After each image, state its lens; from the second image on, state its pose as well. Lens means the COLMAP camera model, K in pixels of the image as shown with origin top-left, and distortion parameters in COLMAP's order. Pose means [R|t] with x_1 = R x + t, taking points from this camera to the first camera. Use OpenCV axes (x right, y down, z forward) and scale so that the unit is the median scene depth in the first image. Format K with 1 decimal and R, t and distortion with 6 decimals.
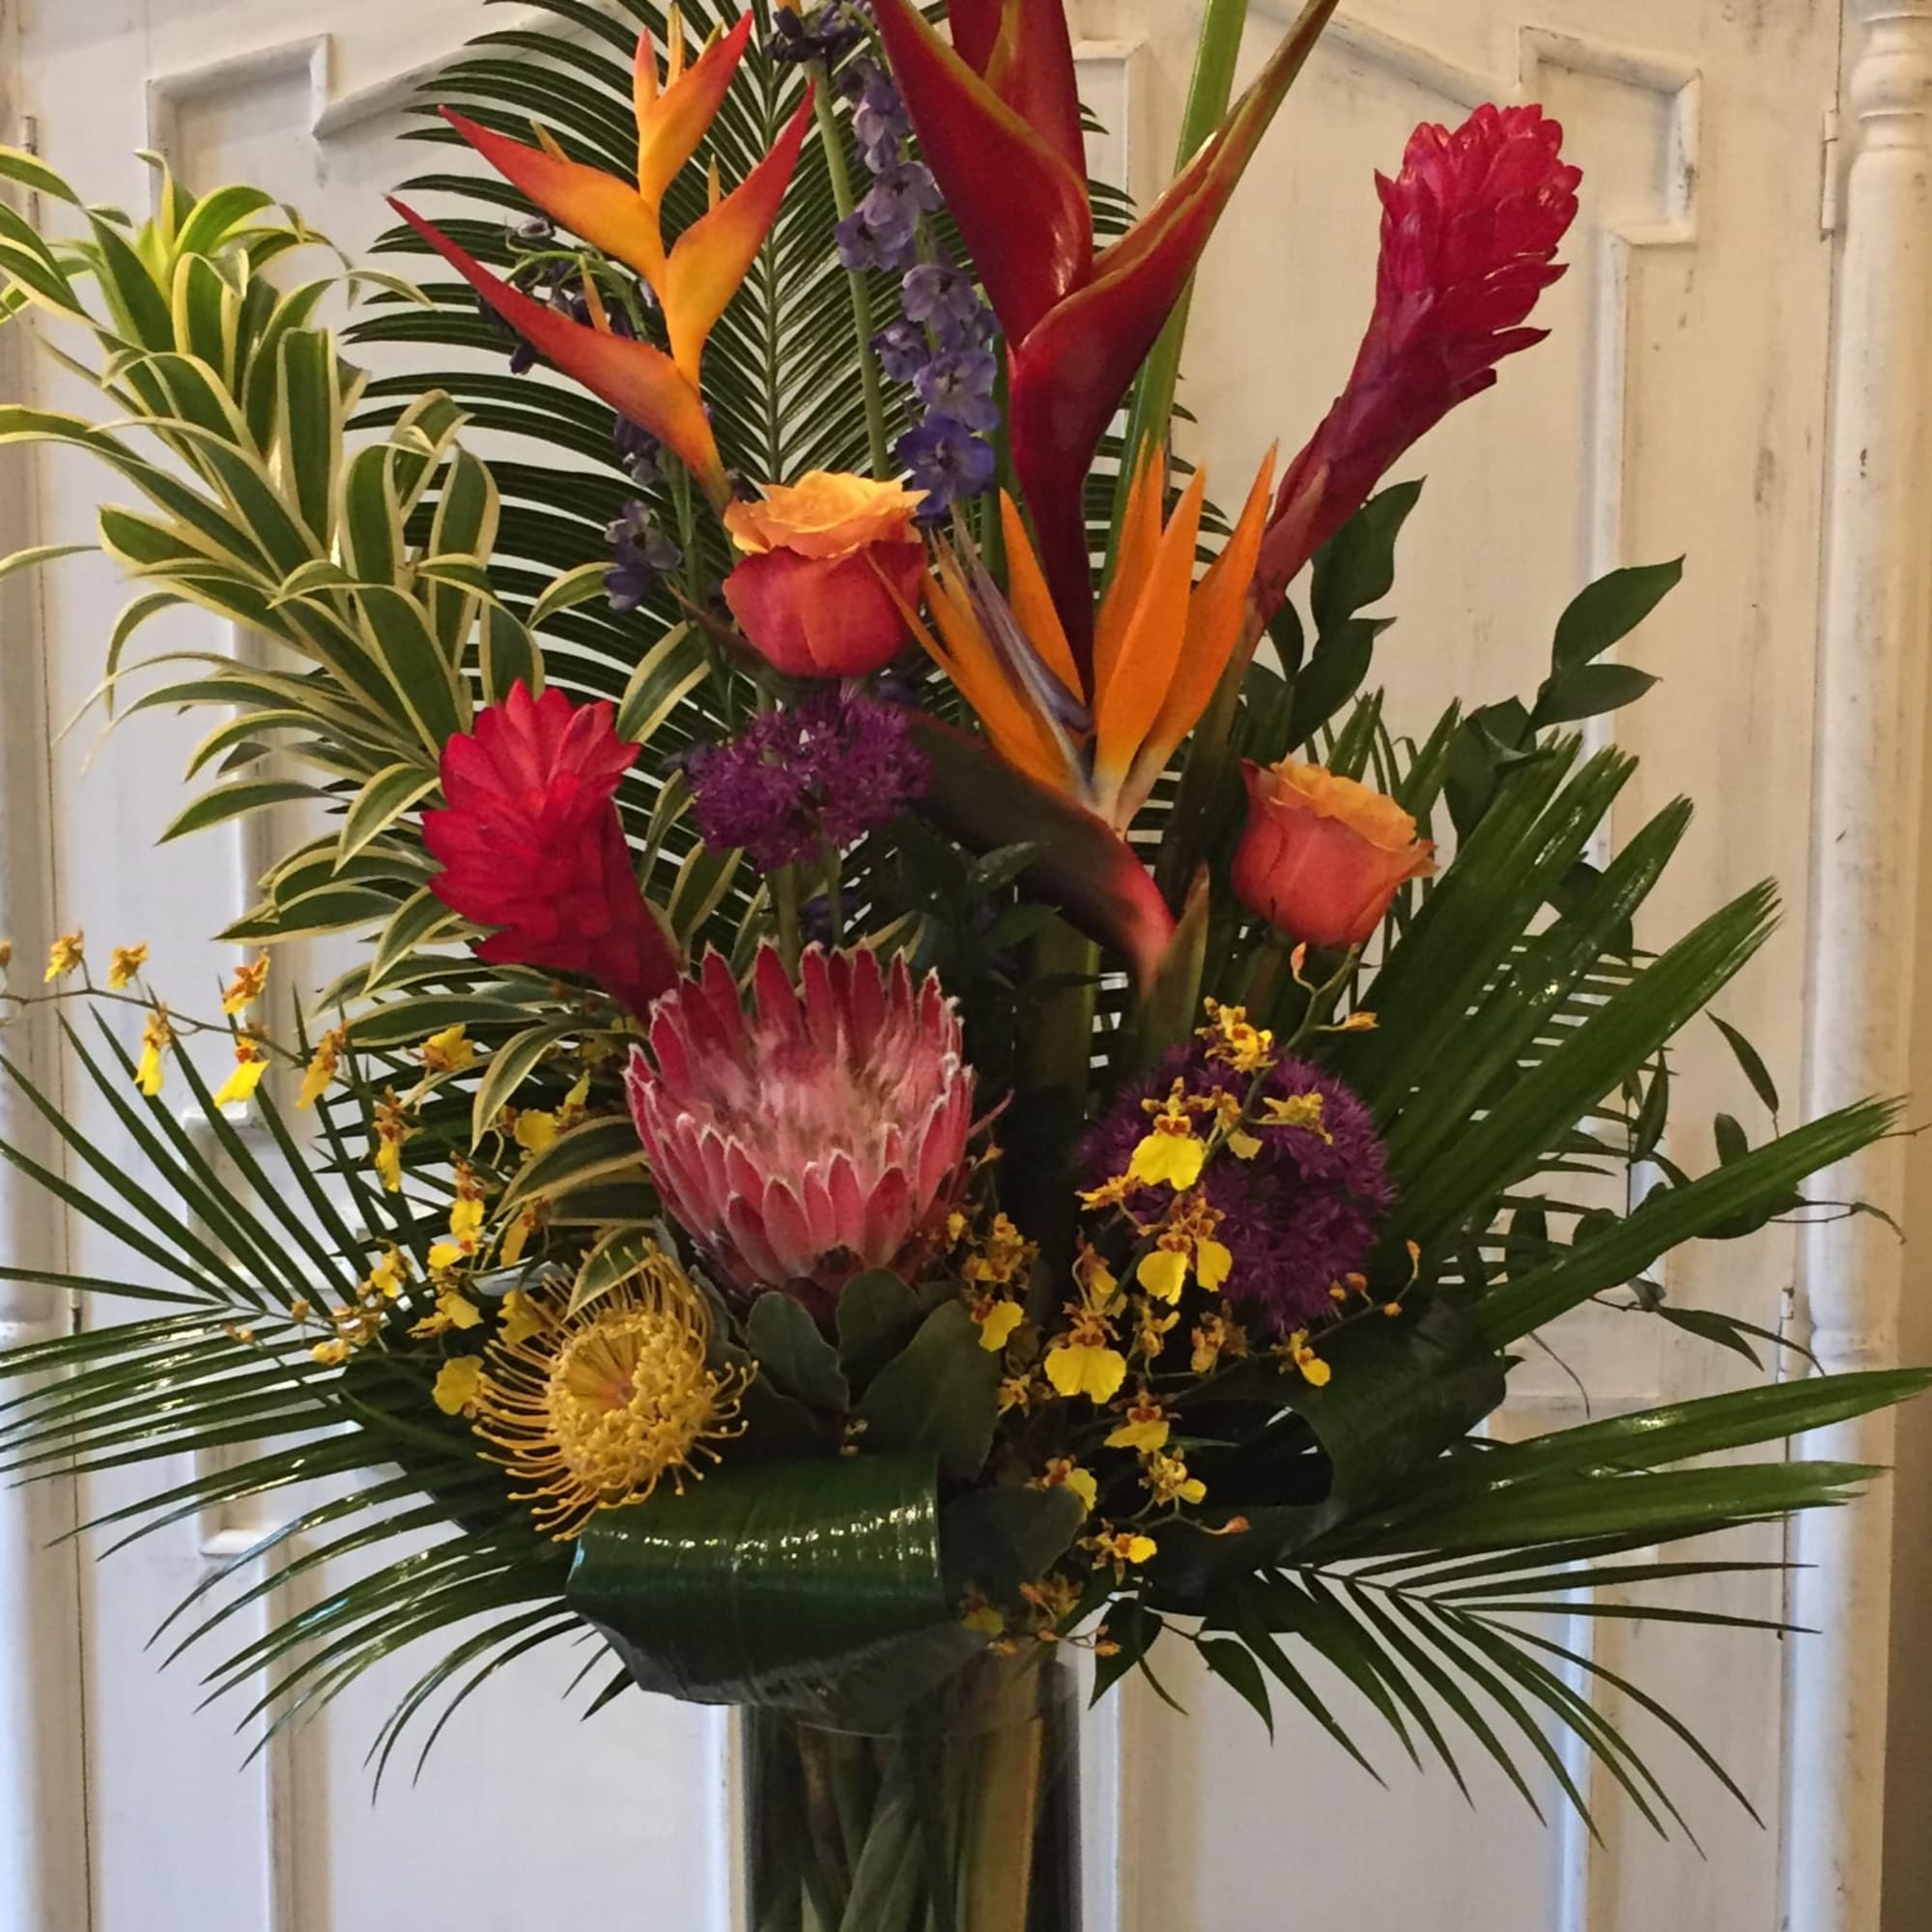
lens RADIAL K [[1938.7, 0, 966.0], [0, 1938.7, 966.0], [0, 0, 1]] dist [0.033544, 0.002688]
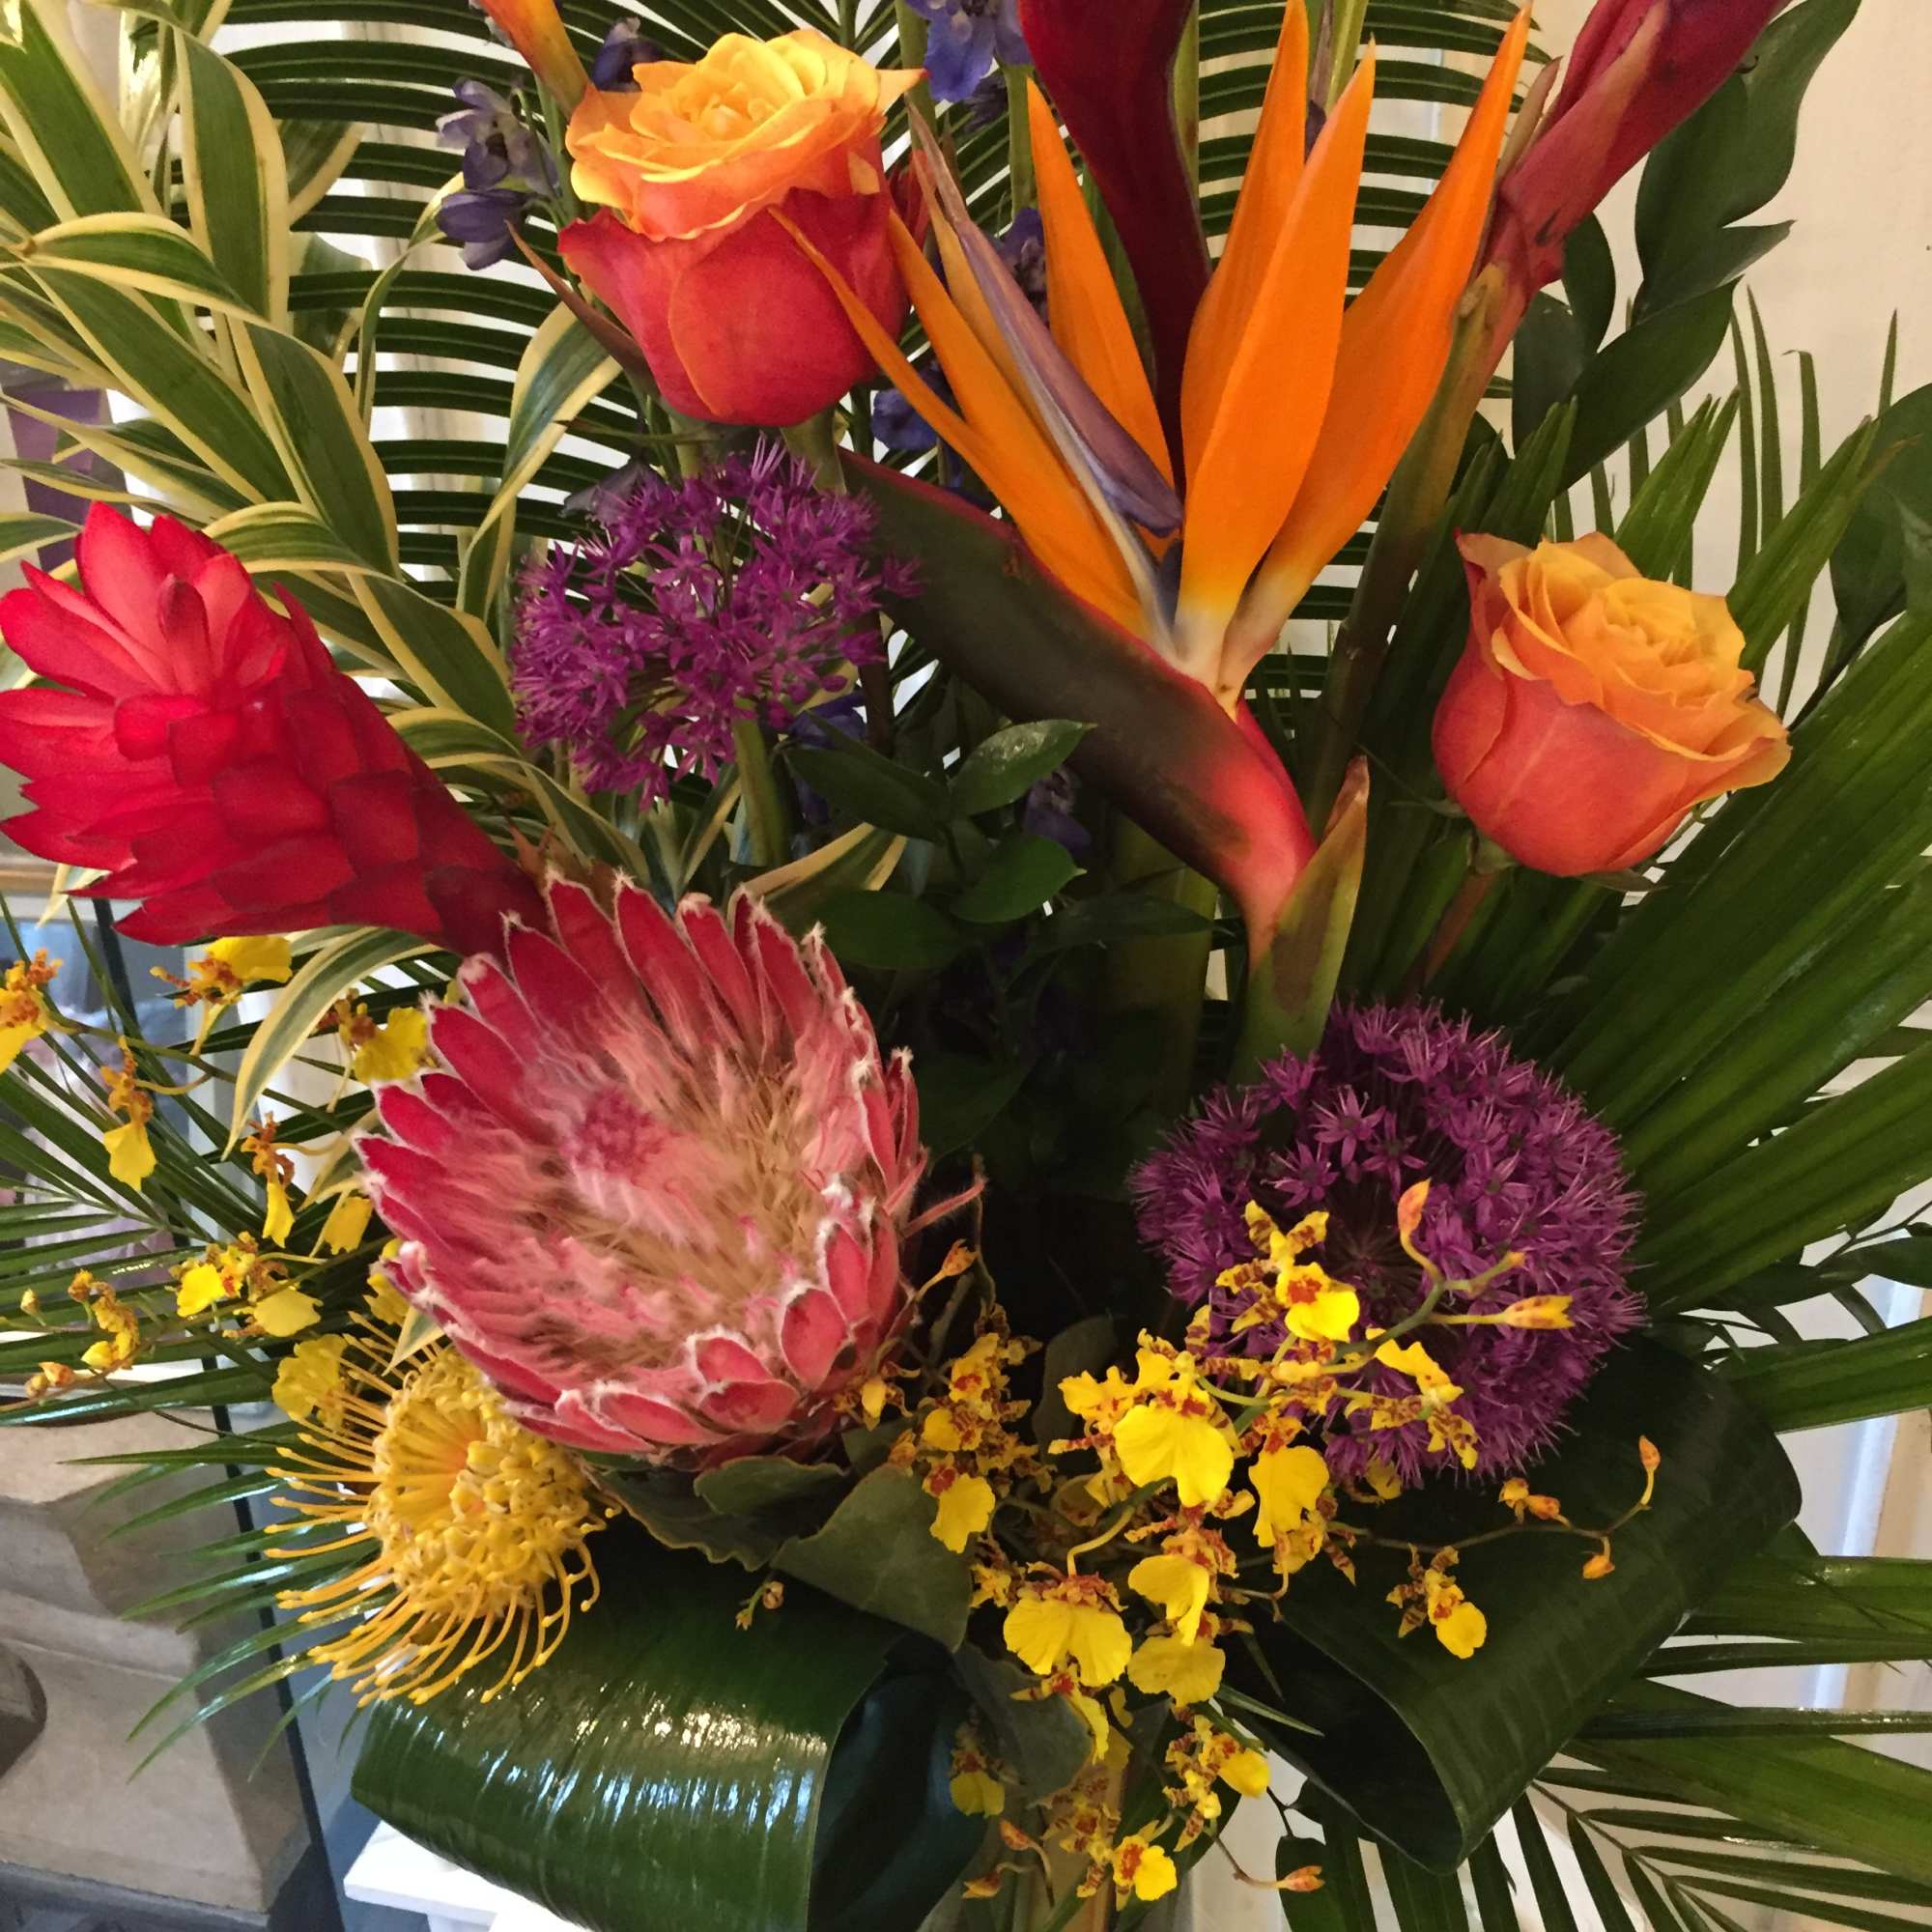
lens RADIAL K [[1938.7, 0, 966.0], [0, 1938.7, 966.0], [0, 0, 1]] dist [0.033544, 0.002688]
pose [[0.984943, 0.061103, -0.161724, 0.107431], [-0.016089, 0.963796, 0.266155, -0.154176], [0.172132, -0.259545, 0.950267, 0.416542]]
